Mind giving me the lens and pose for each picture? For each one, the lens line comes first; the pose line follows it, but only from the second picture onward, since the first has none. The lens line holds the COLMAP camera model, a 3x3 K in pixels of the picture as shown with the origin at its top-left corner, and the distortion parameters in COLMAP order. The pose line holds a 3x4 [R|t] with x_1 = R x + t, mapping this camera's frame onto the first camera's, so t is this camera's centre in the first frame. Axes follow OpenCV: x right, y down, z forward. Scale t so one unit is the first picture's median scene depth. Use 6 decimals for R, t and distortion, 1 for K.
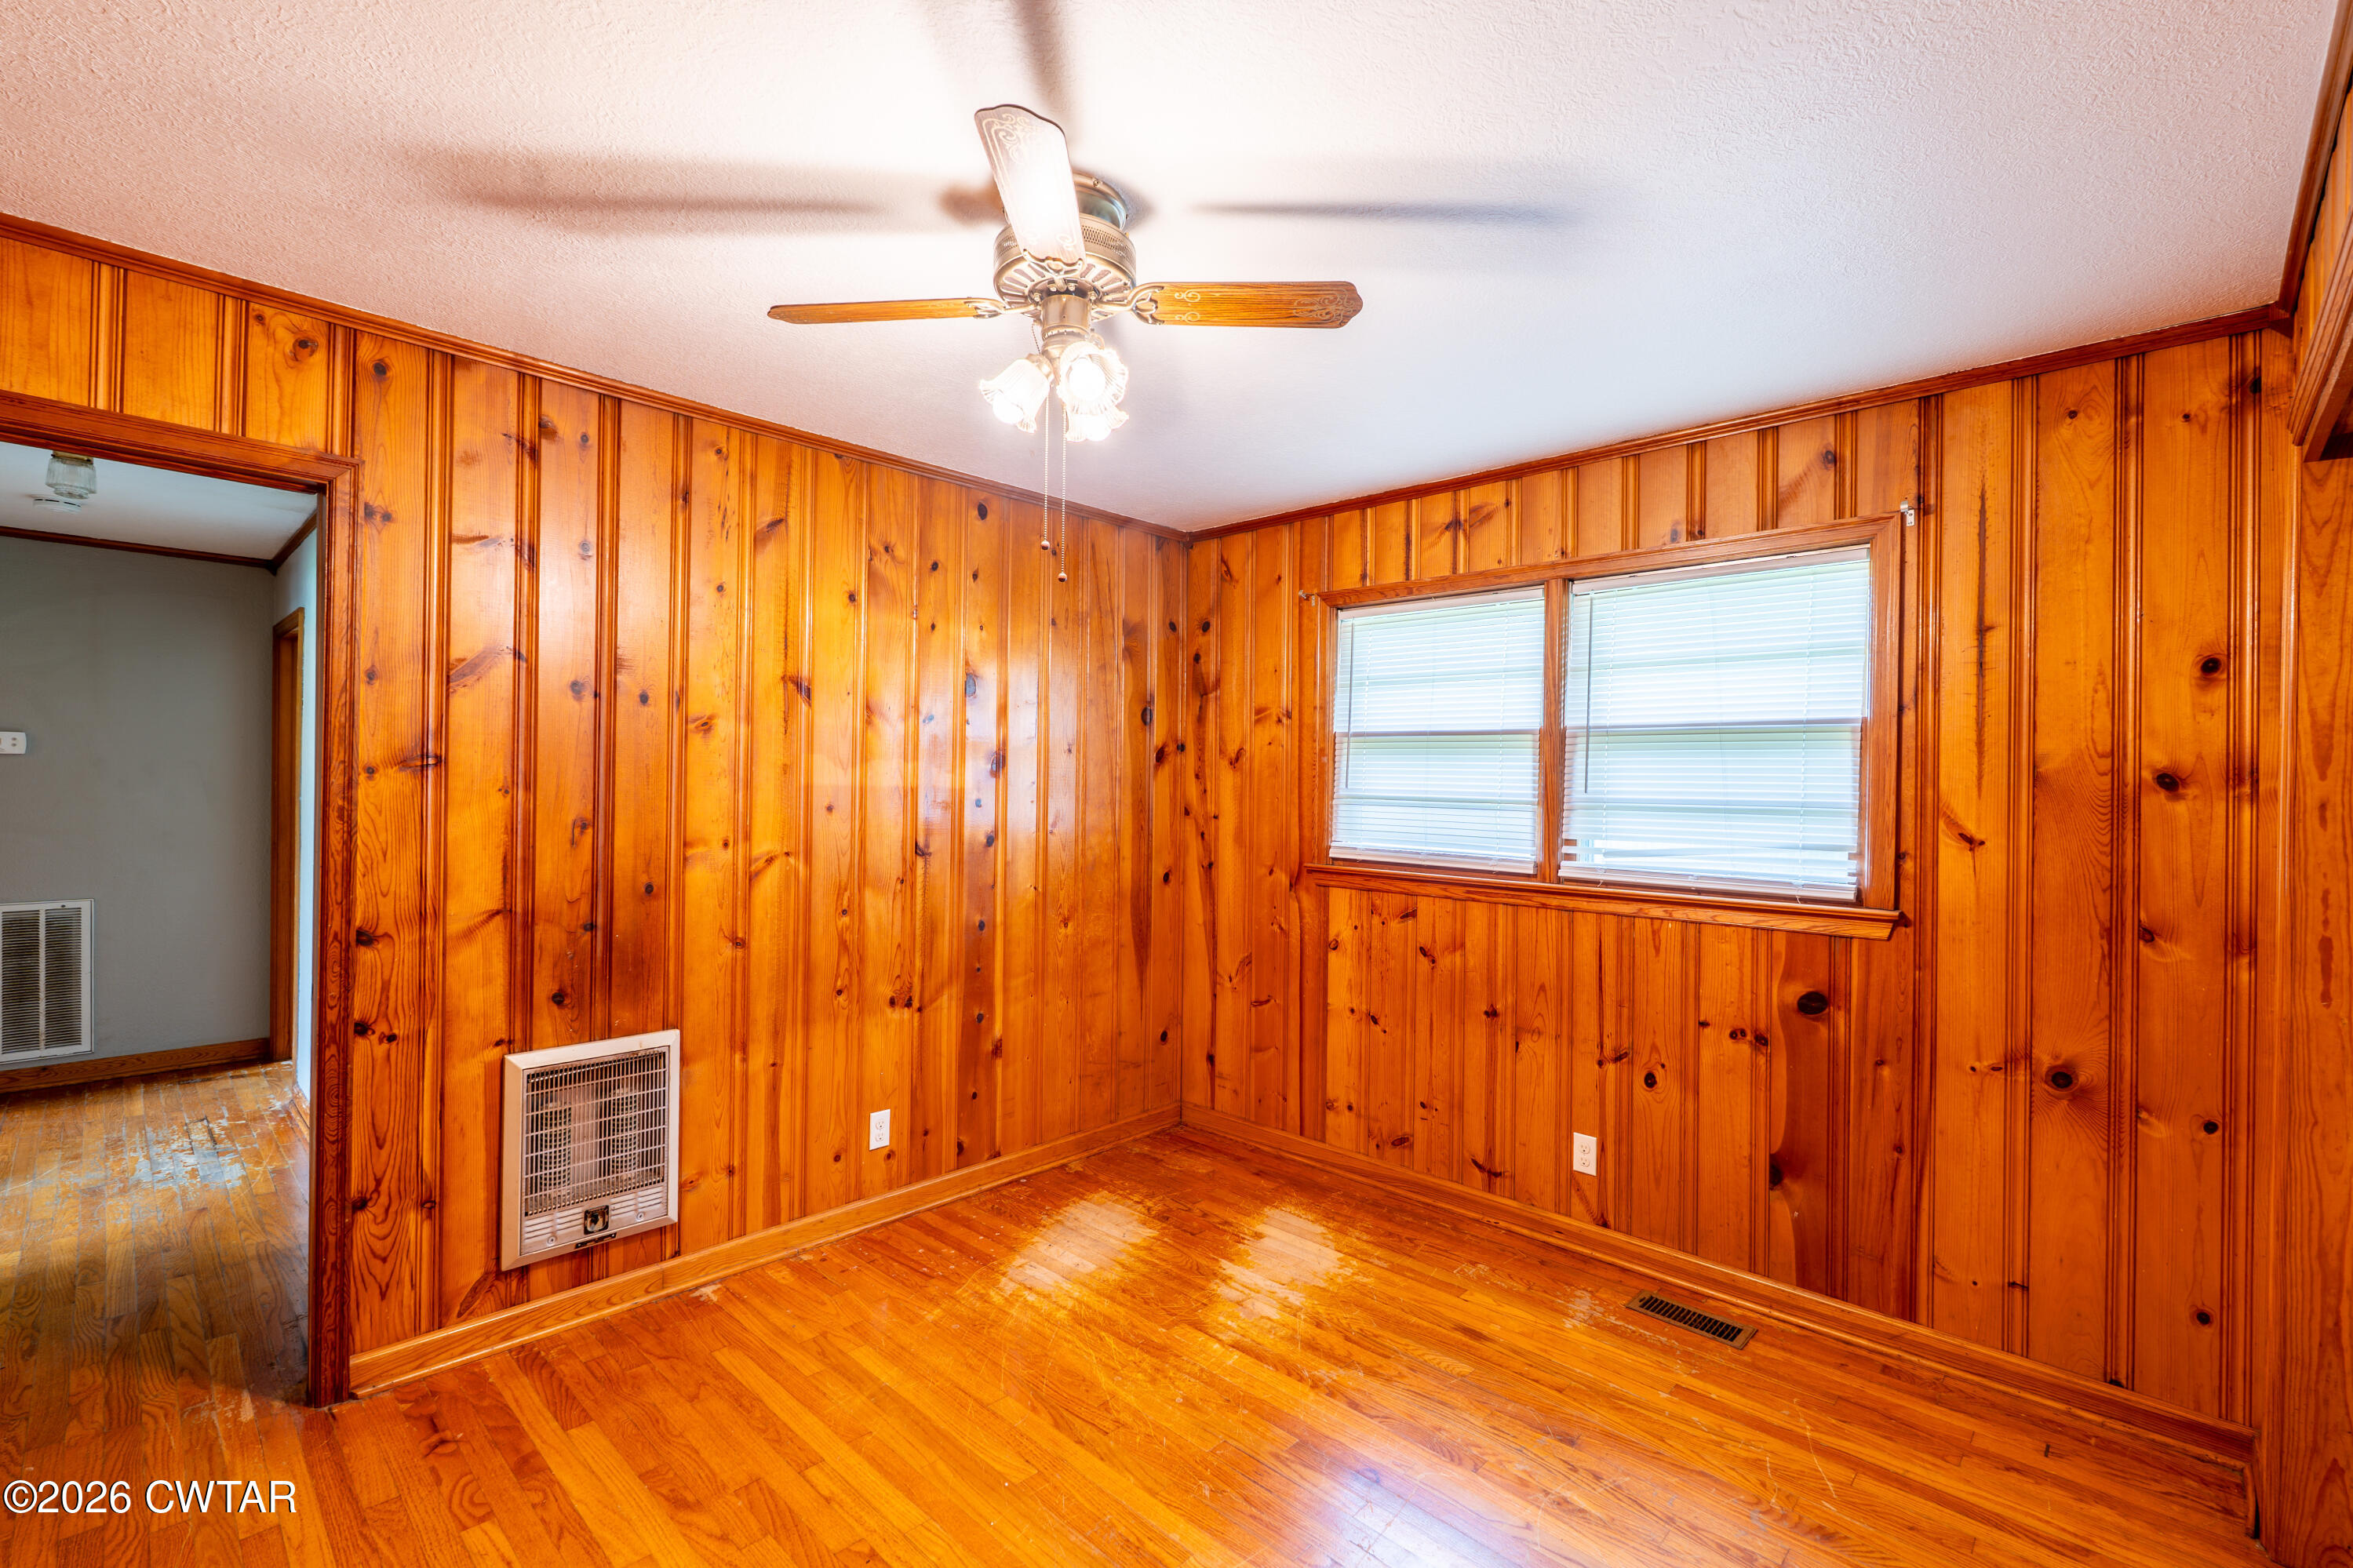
lens RADIAL K [[1036.0, 0, 1177.5], [0, 1036.0, 786.2], [0, 0, 1]] dist [-0.001906, 0.000474]
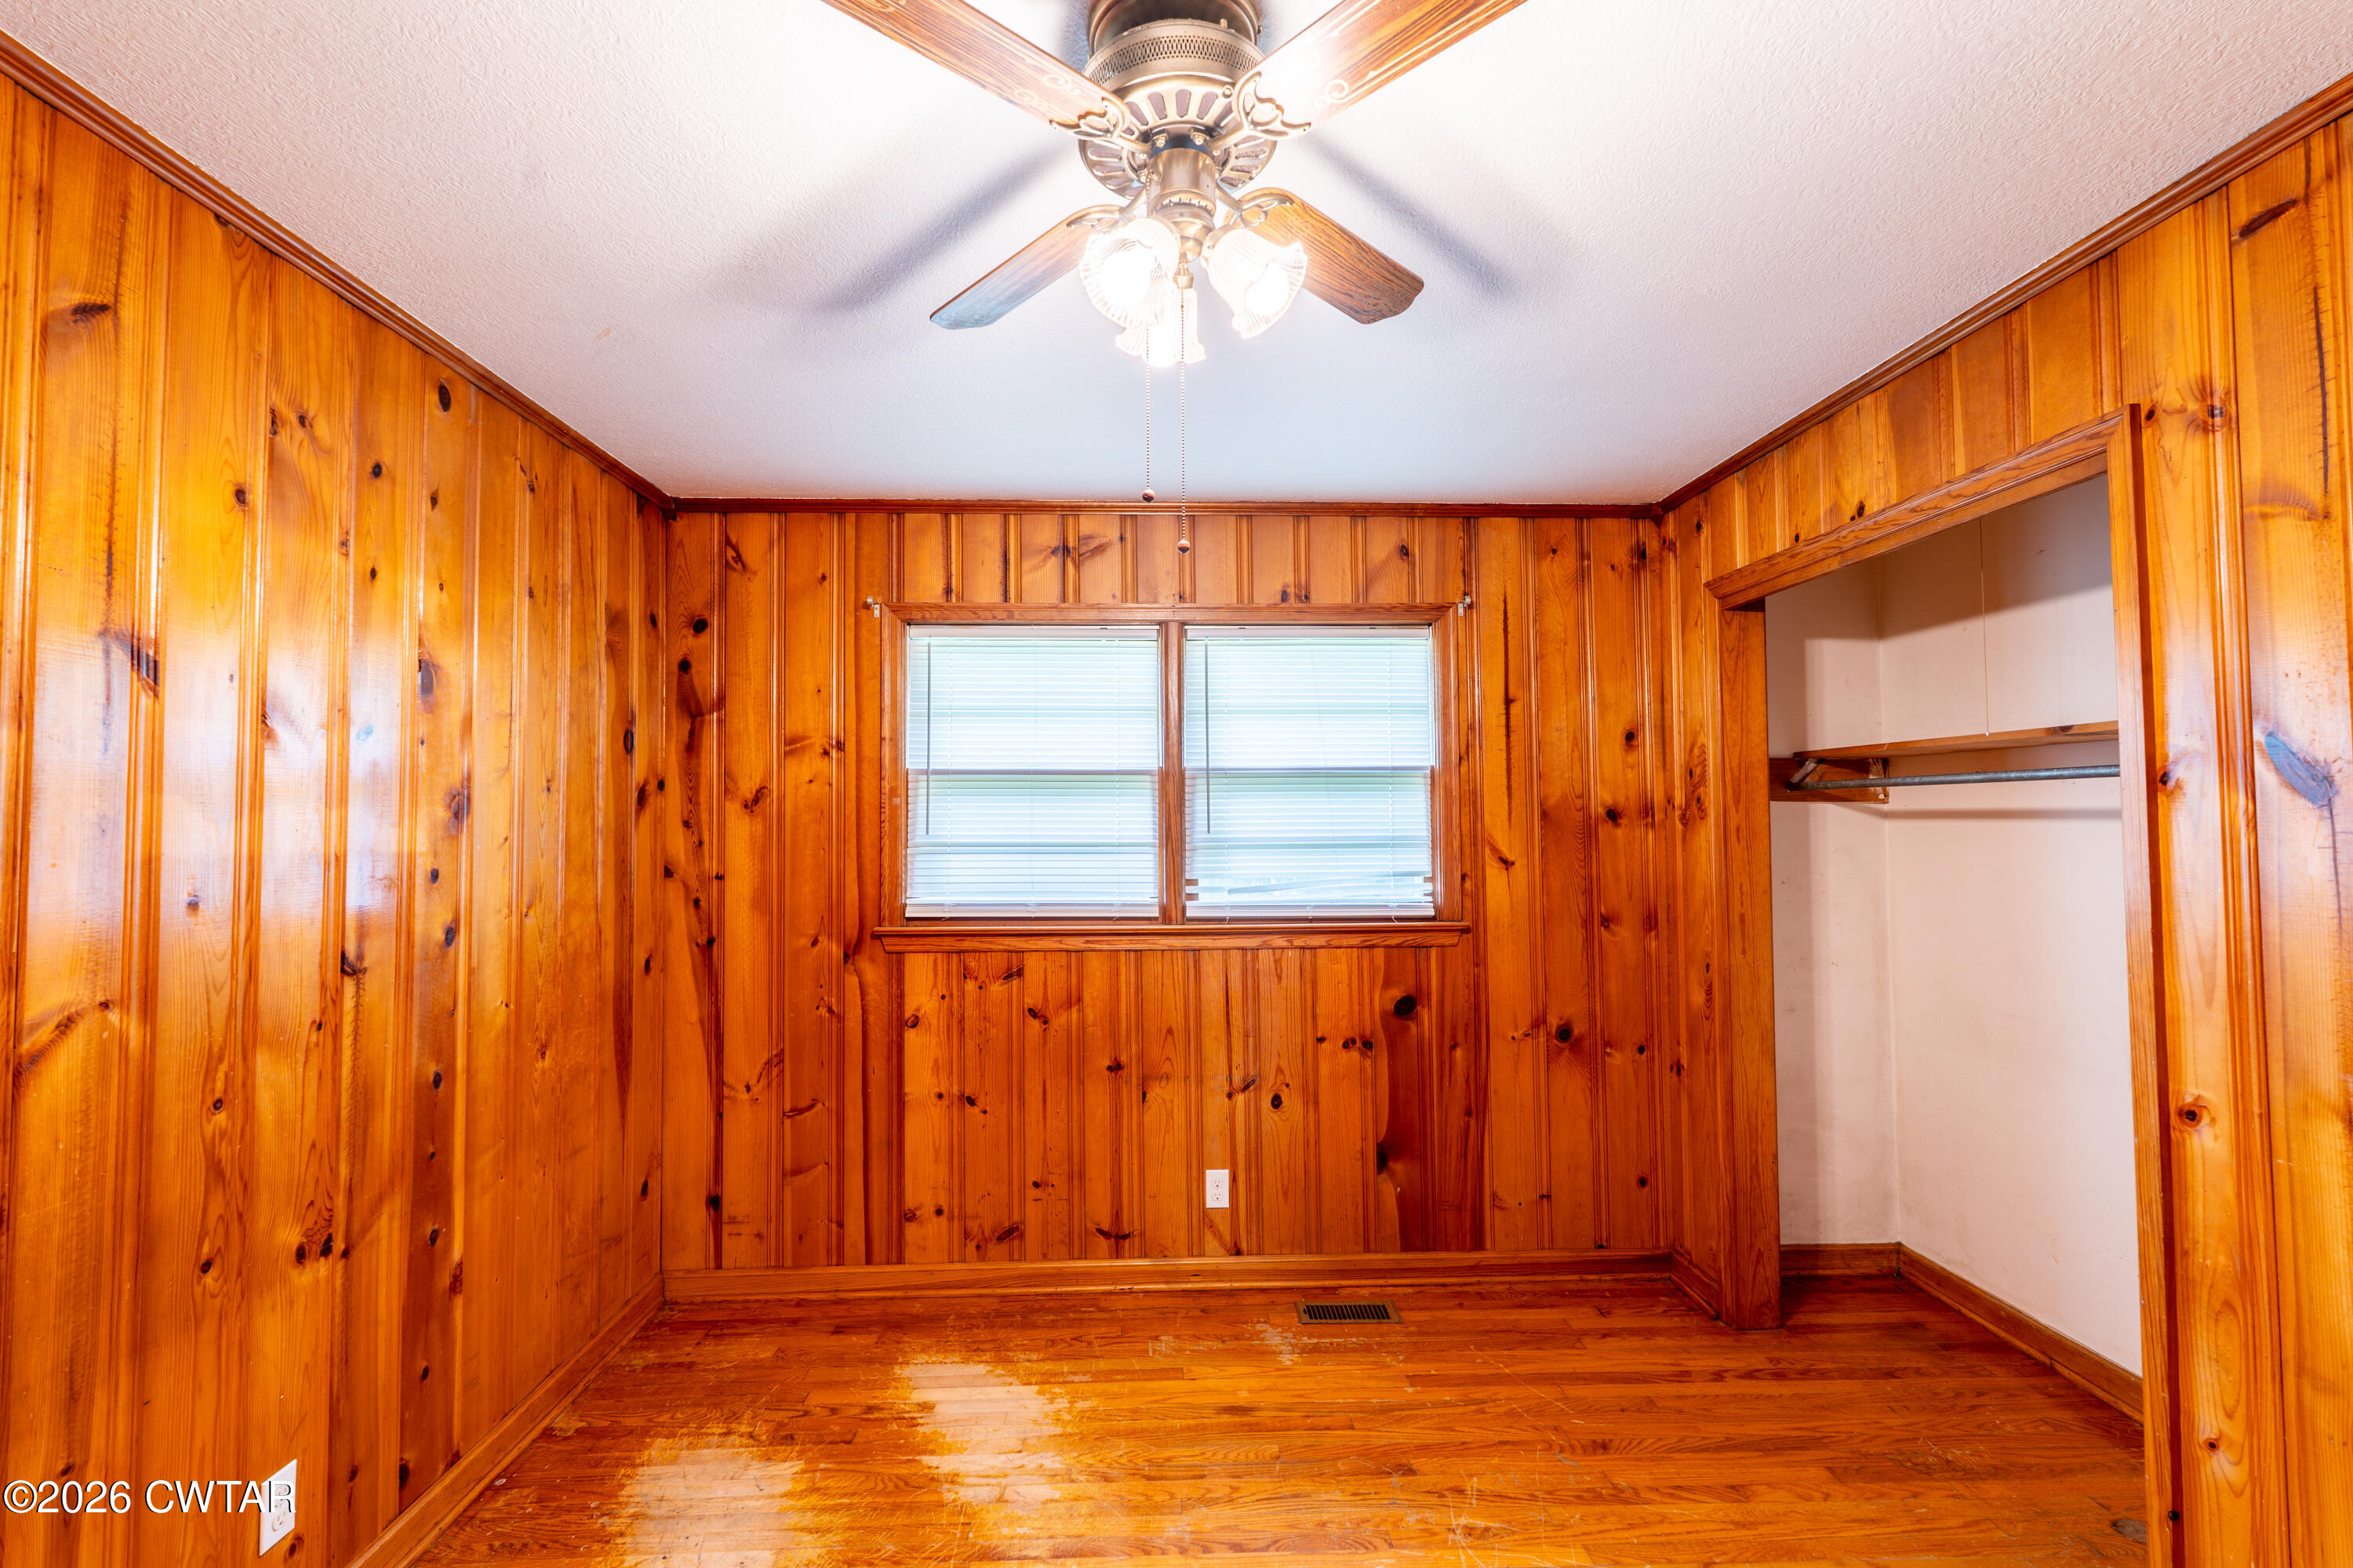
lens RADIAL K [[1036.1, 0, 1177.5], [0, 1036.1, 786.2], [0, 0, 1]] dist [-0.001906, 0.000474]
pose [[0.696702, 0.006590, 0.717330, -0.353092], [0.020352, 0.999374, -0.028948, -0.010447], [-0.717072, 0.034767, 0.696132, 0.296221]]
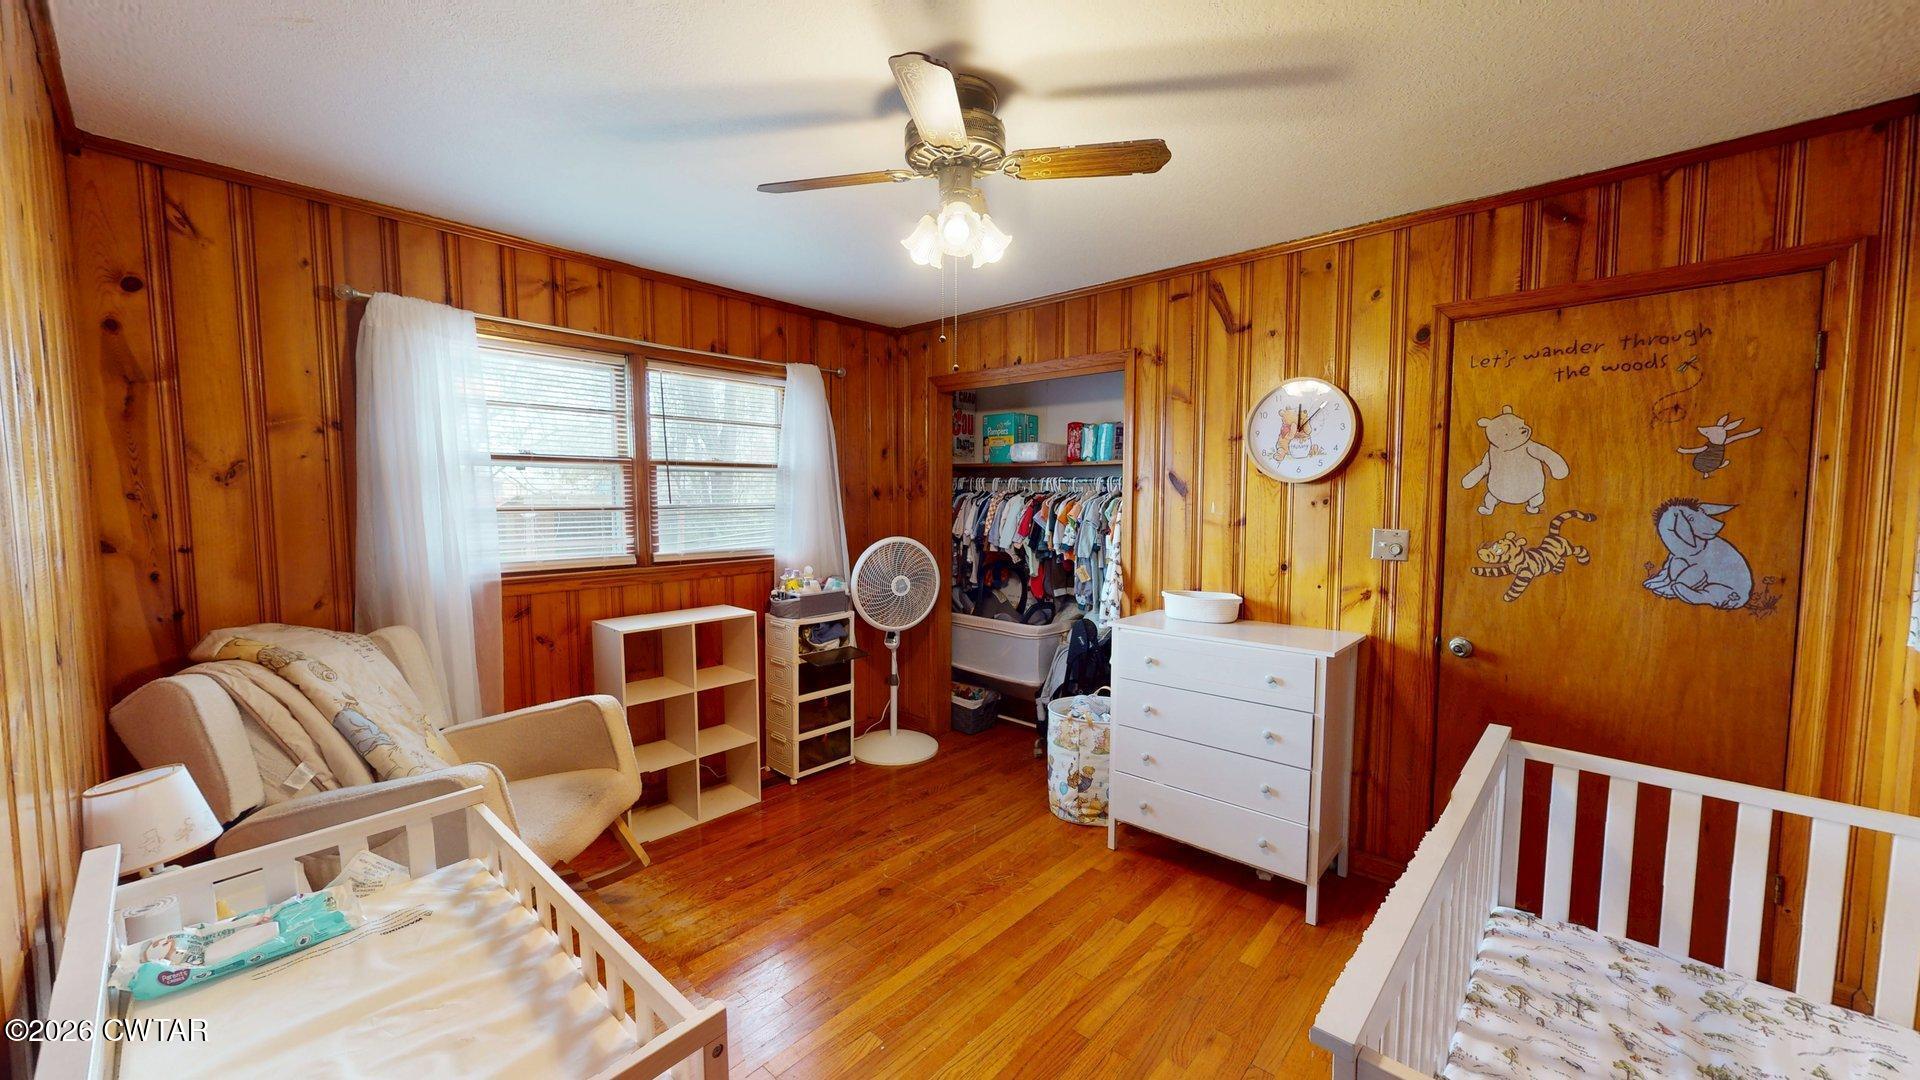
lens RADIAL K [[702.8, 0, 958.6], [0, 702.8, 541.8], [0, 0, 1]] dist [0.000136, -0.000010]
pose [[-0.034510, -0.084160, 0.995855, -0.630946], [0.002156, 0.996439, 0.084284, -0.023438], [-0.999402, 0.005056, -0.034205, 0.590041]]
